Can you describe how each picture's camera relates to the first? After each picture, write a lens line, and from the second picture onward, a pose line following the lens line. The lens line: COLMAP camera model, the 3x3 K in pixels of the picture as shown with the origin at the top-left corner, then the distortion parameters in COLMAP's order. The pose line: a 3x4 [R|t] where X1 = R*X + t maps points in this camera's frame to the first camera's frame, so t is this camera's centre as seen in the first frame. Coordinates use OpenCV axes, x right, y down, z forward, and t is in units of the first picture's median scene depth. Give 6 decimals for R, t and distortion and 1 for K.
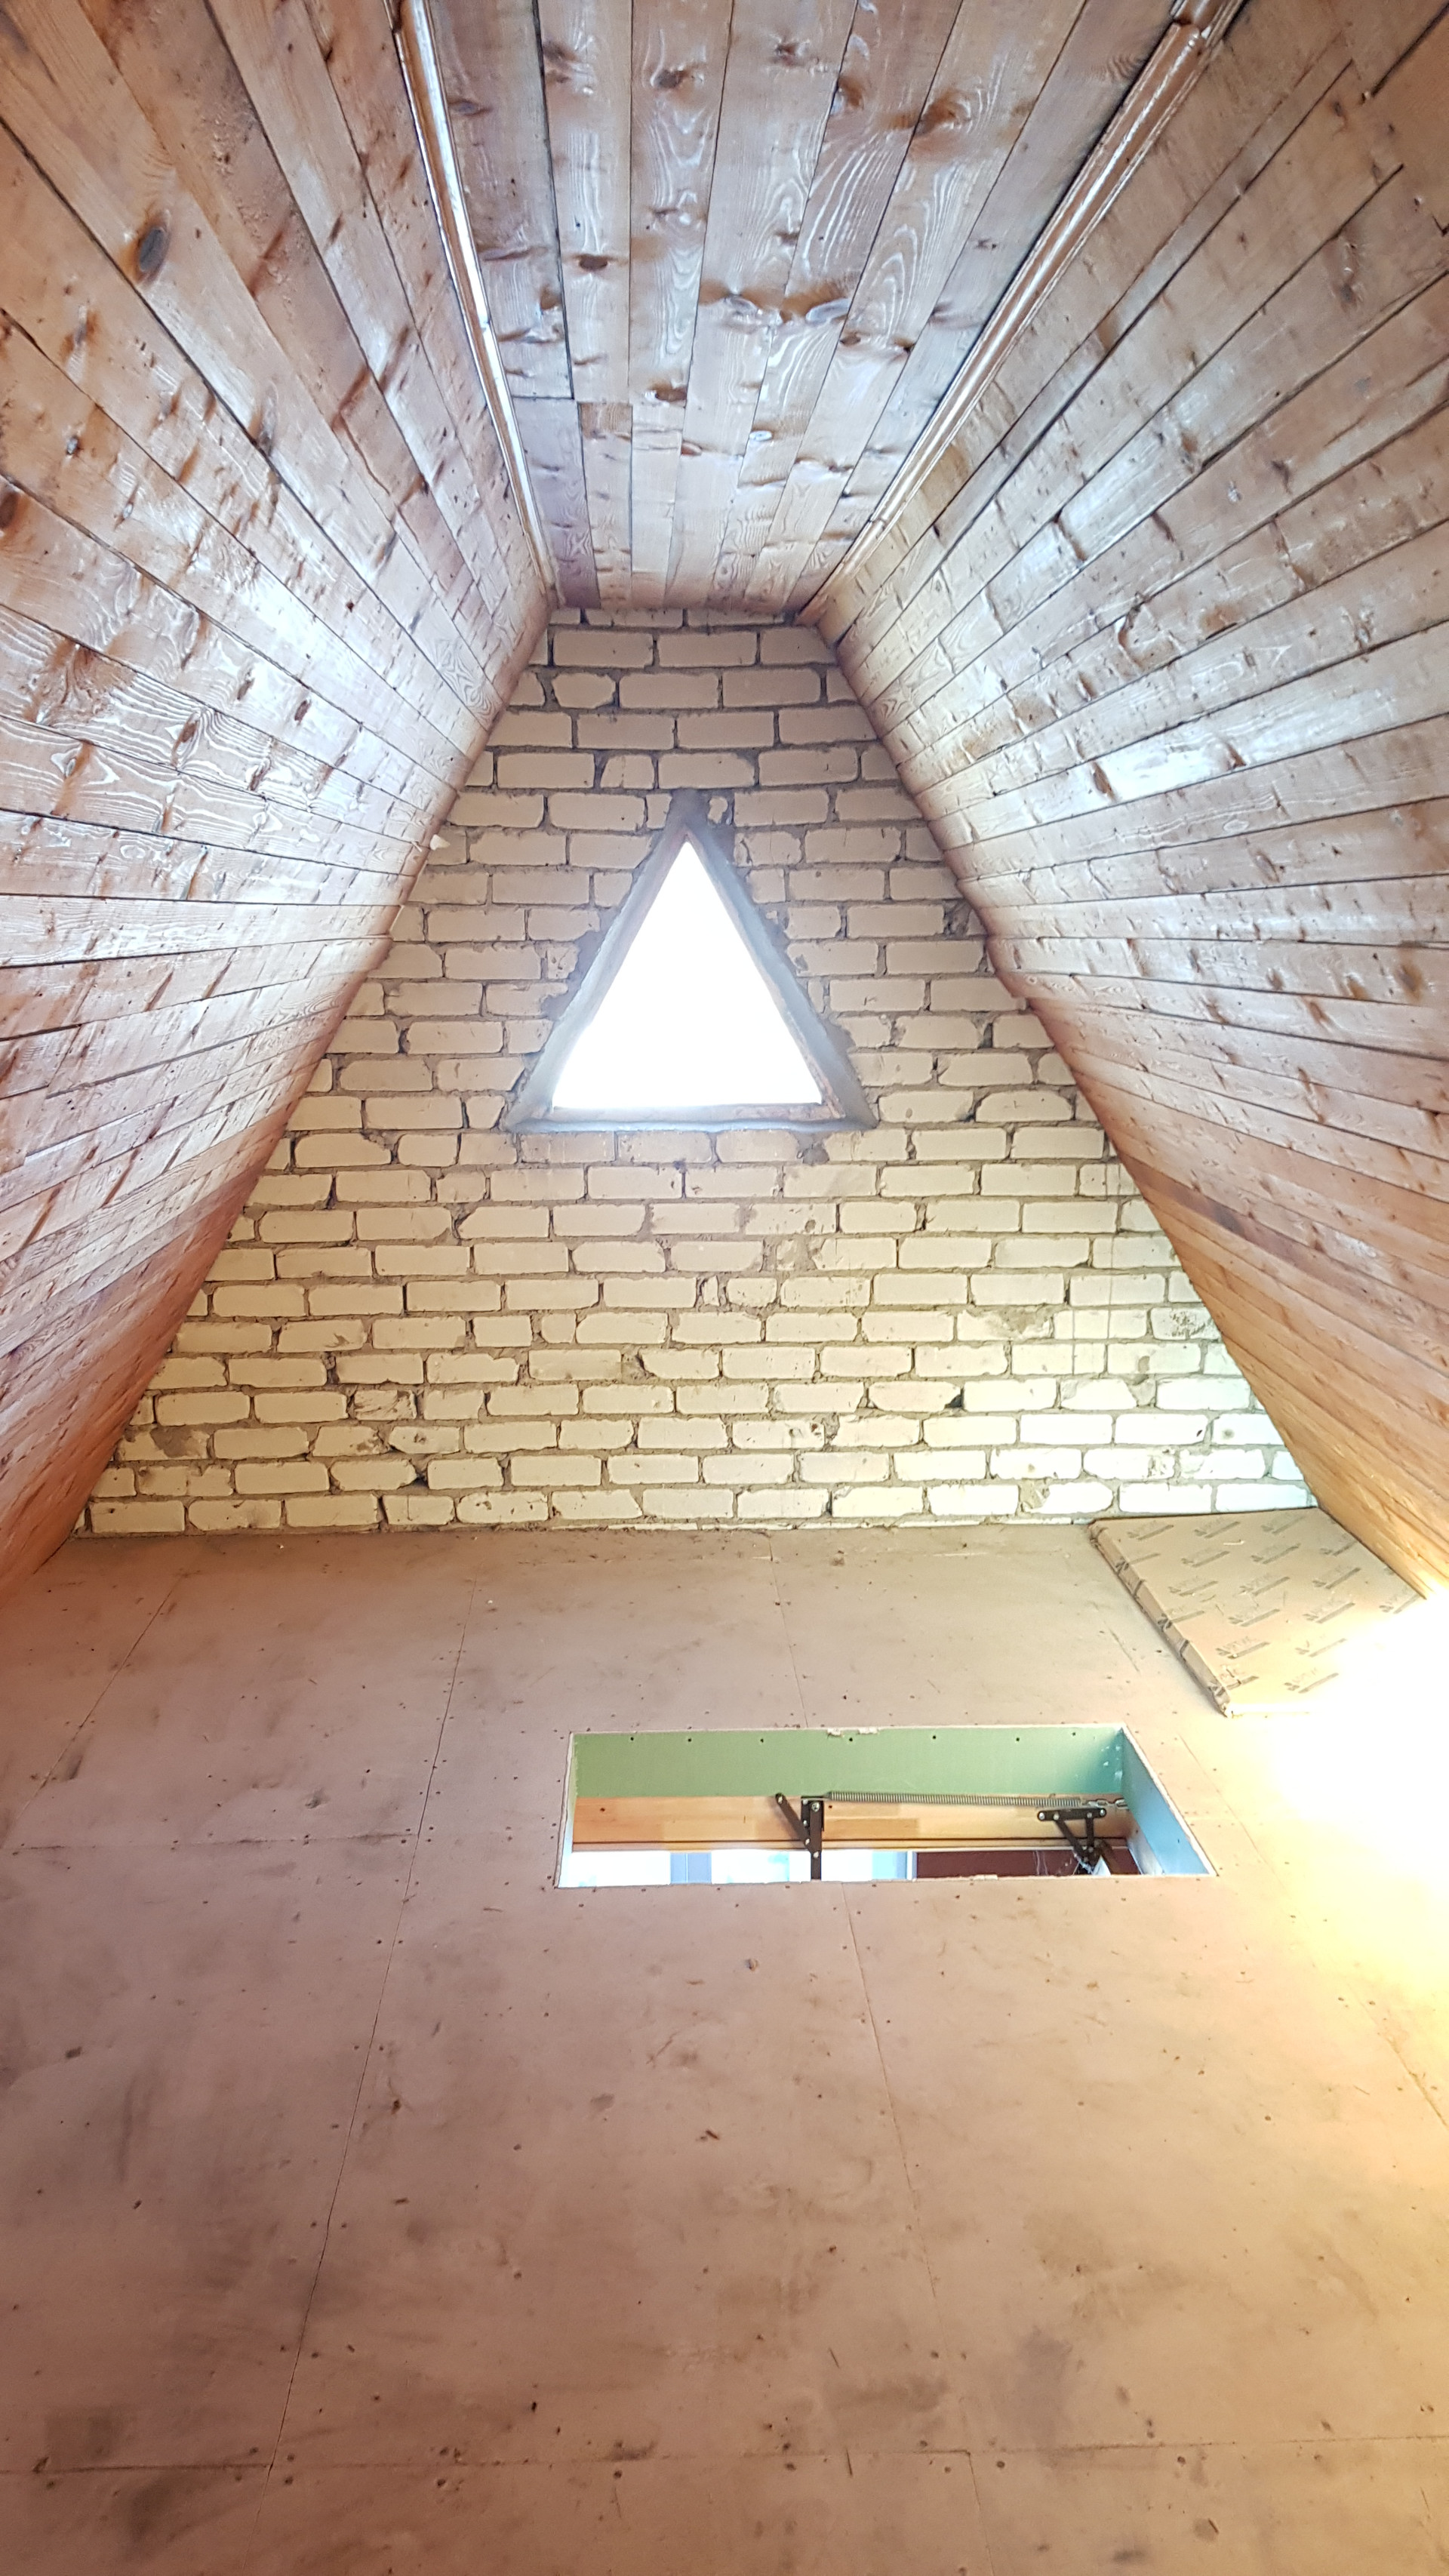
lens RADIAL K [[1831.9, 0, 715.9], [0, 1831.9, 1290.5], [0, 0, 1]] dist [-0.000209, -0.000951]
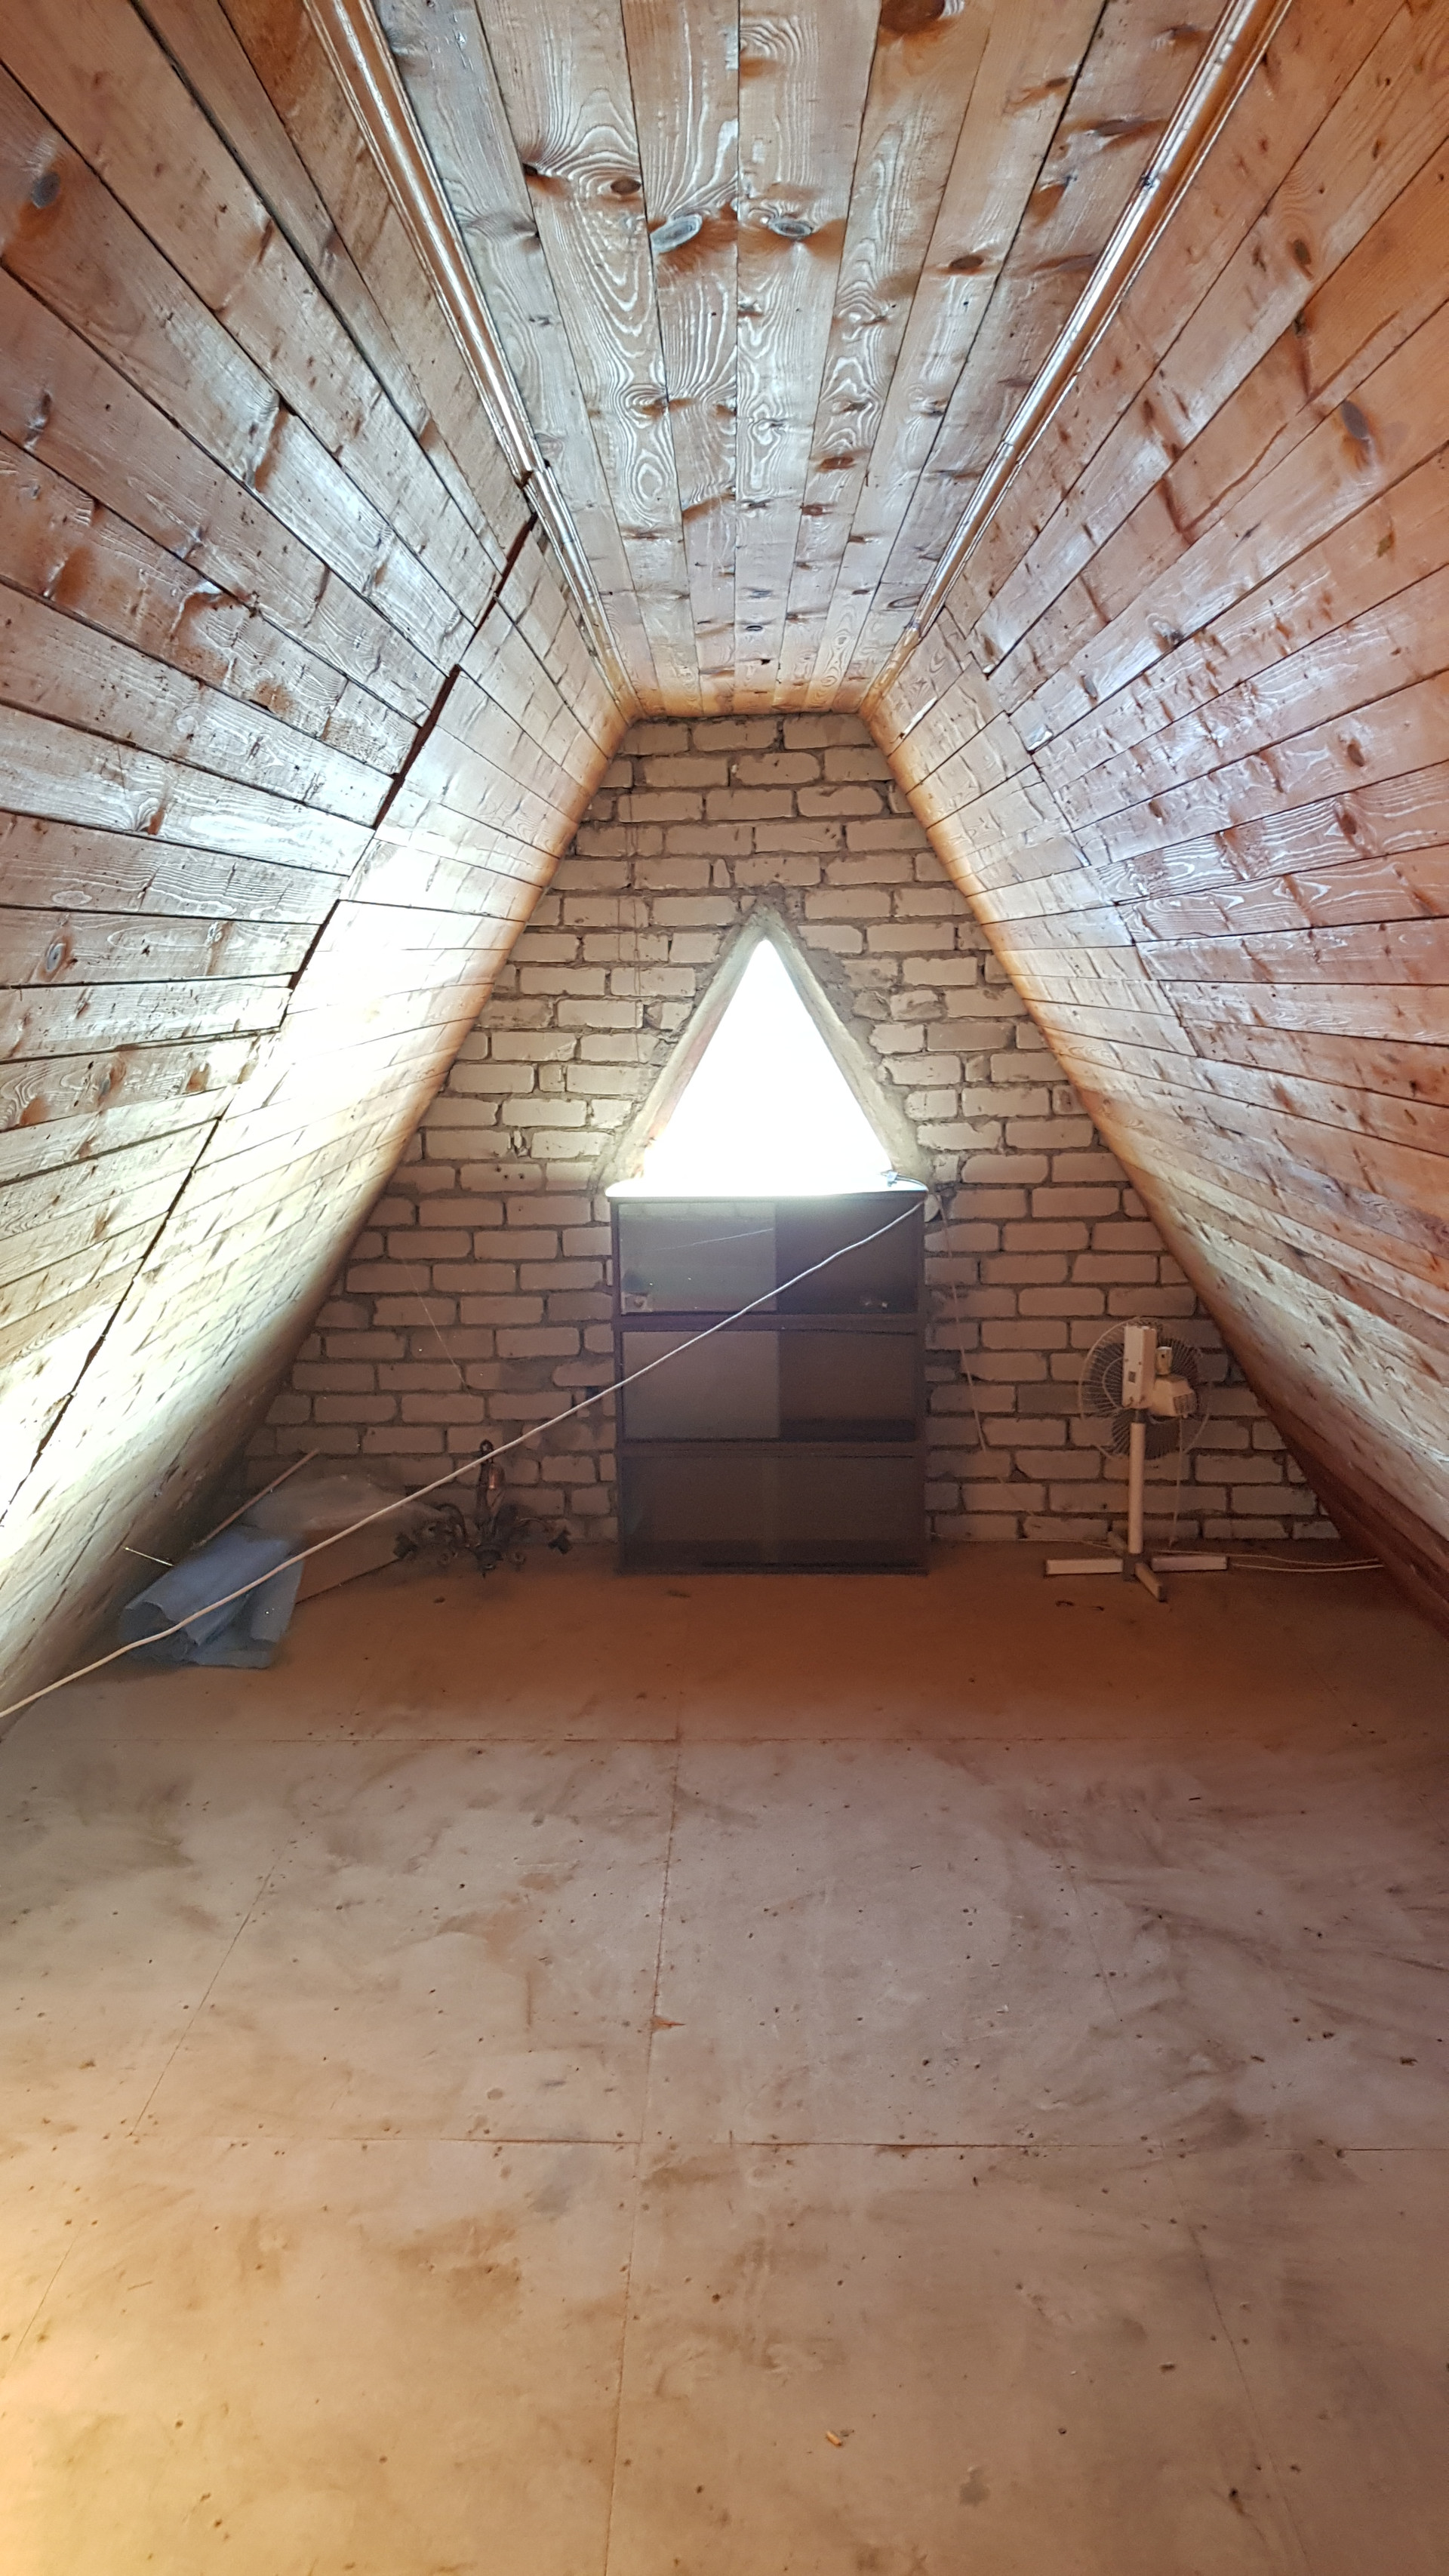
lens RADIAL K [[1831.9, 0, 715.9], [0, 1831.9, 1290.5], [0, 0, 1]] dist [-0.000209, -0.000951]
pose [[-0.998211, 0.002899, 0.059712, 0.000609], [0.024470, 0.931131, 0.363863, -0.414575], [-0.054544, 0.364674, -0.929536, 1.927342]]
